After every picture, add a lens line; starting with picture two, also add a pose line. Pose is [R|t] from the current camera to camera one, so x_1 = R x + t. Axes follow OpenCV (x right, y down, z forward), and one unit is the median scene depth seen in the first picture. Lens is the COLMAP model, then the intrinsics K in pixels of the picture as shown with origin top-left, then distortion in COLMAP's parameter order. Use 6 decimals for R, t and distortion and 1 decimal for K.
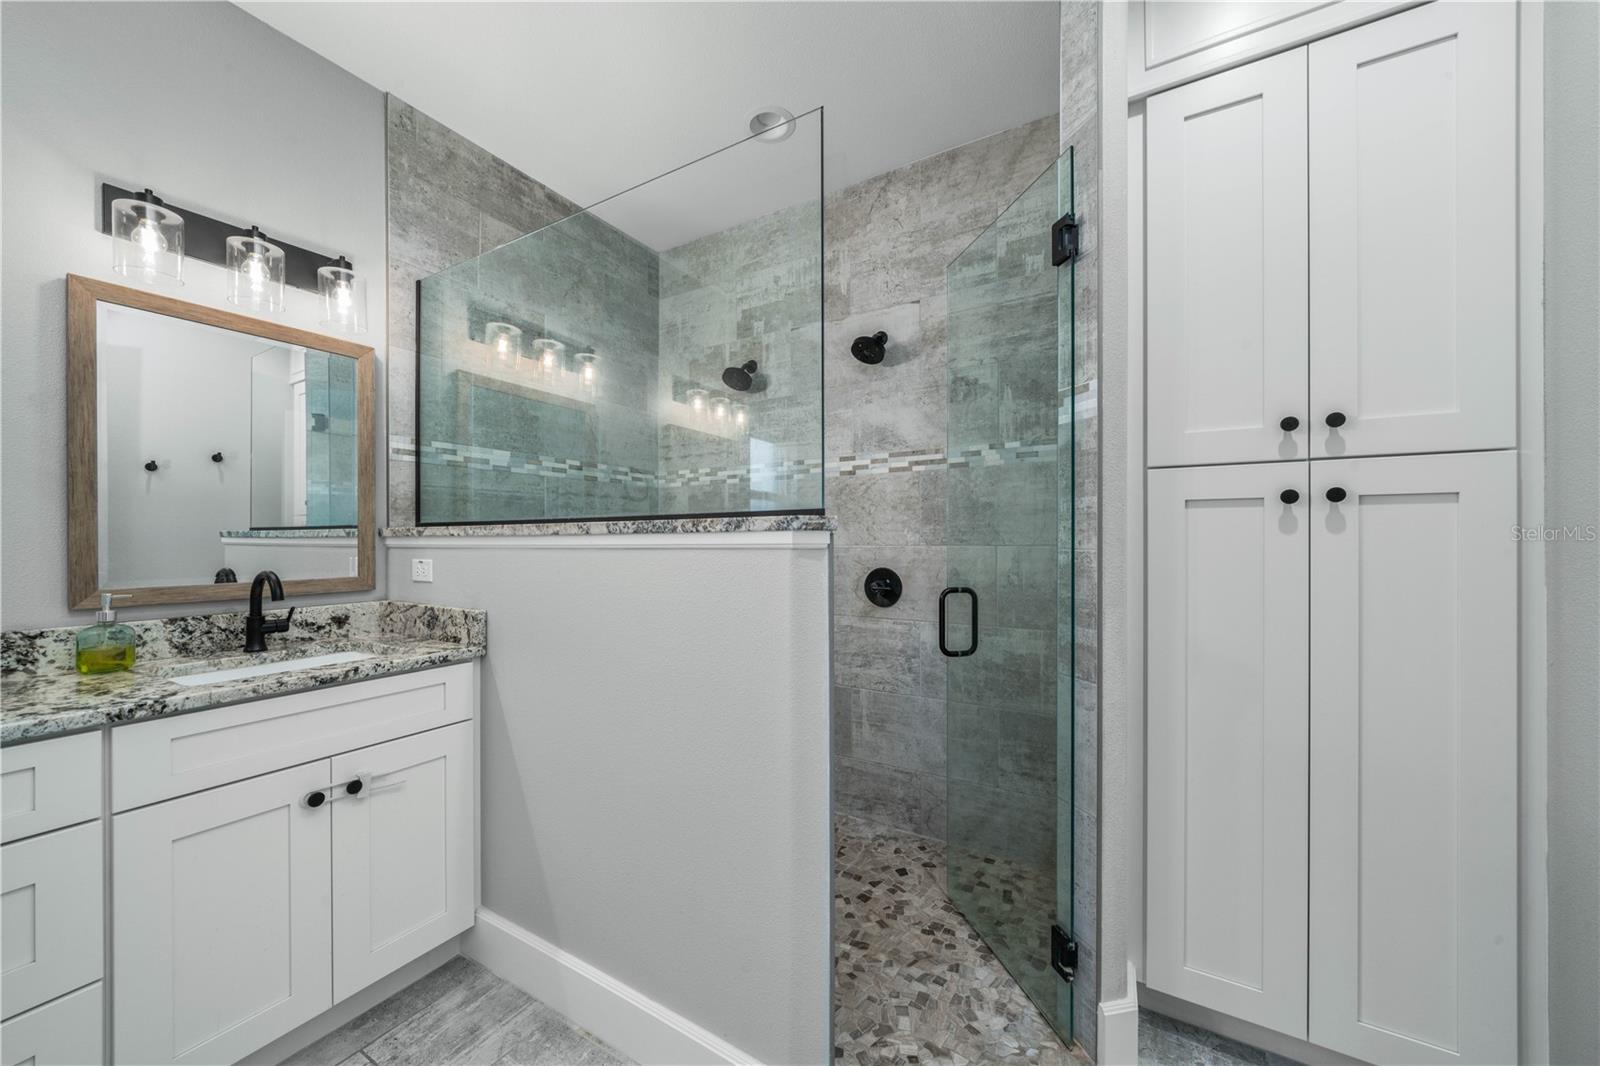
lens RADIAL K [[606.4, 0, 795.7], [0, 606.4, 536.9], [0, 0, 1]] dist [-0.005855, 0.000107]
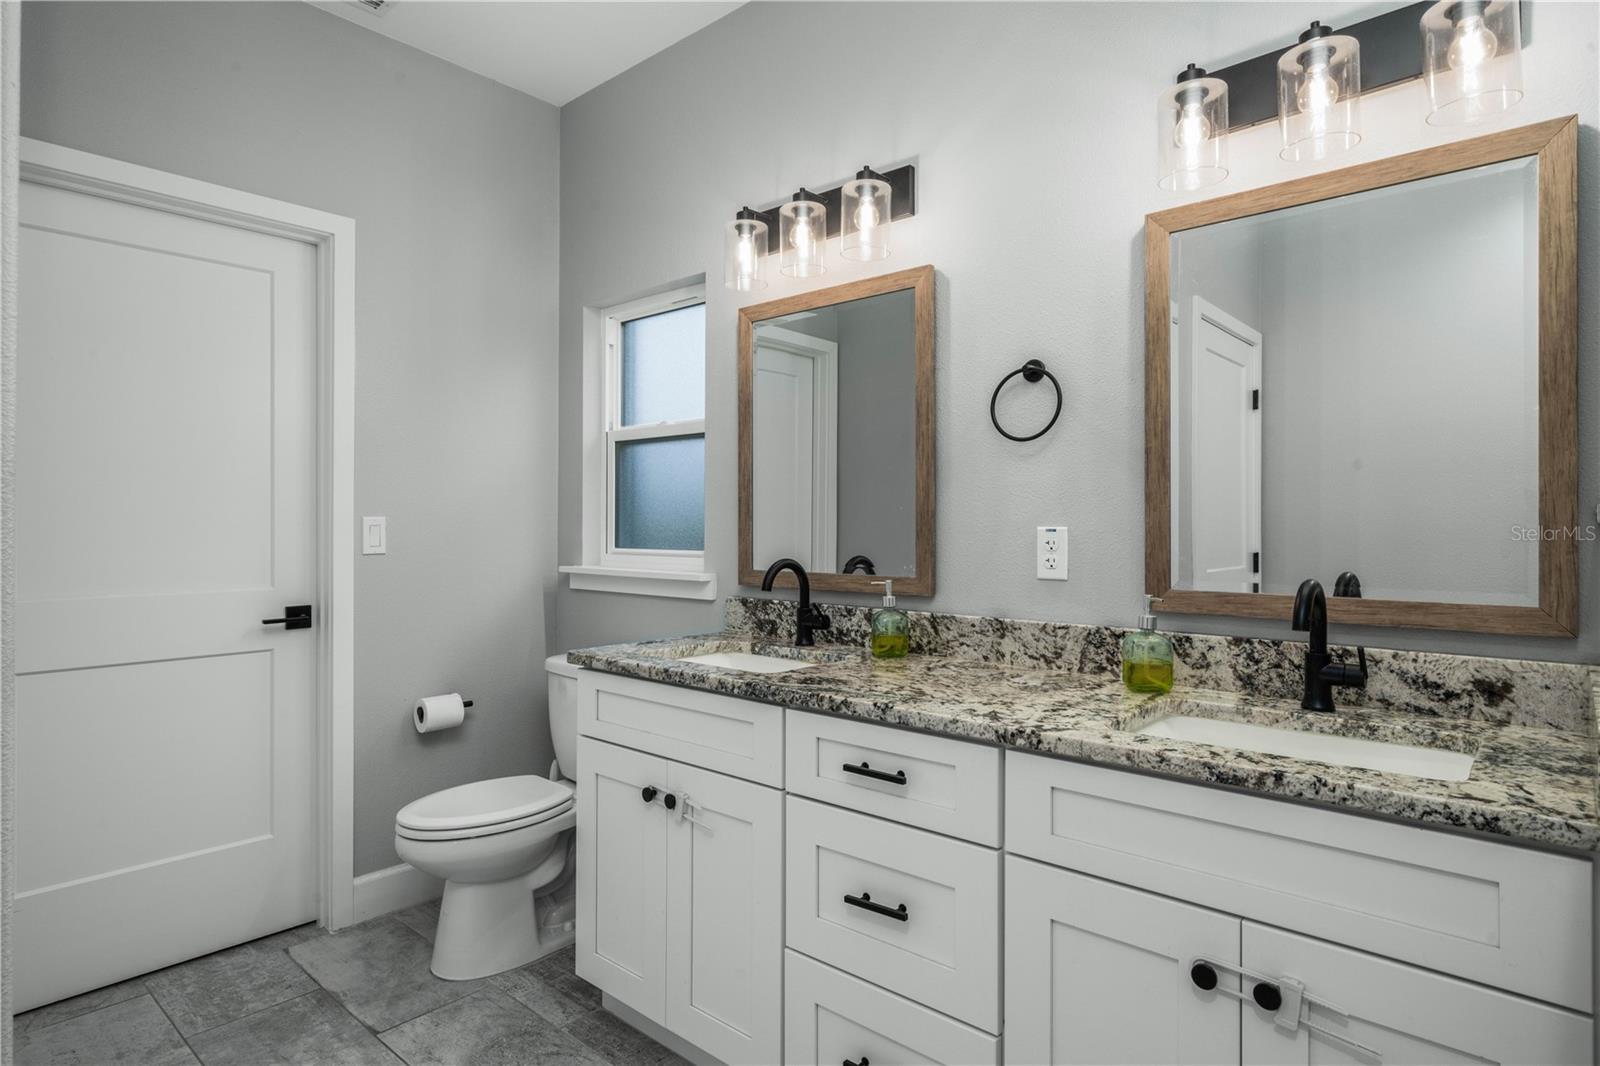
lens RADIAL K [[875.0, 0, 799.2], [0, 875.0, 529.6], [0, 0, 1]] dist [0.003913, 0.000355]
pose [[-0.198926, 0.004754, -0.980003, 0.096413], [0.000101, 0.999988, 0.004830, 0.001016], [0.980015, 0.000862, -0.198924, 0.701595]]
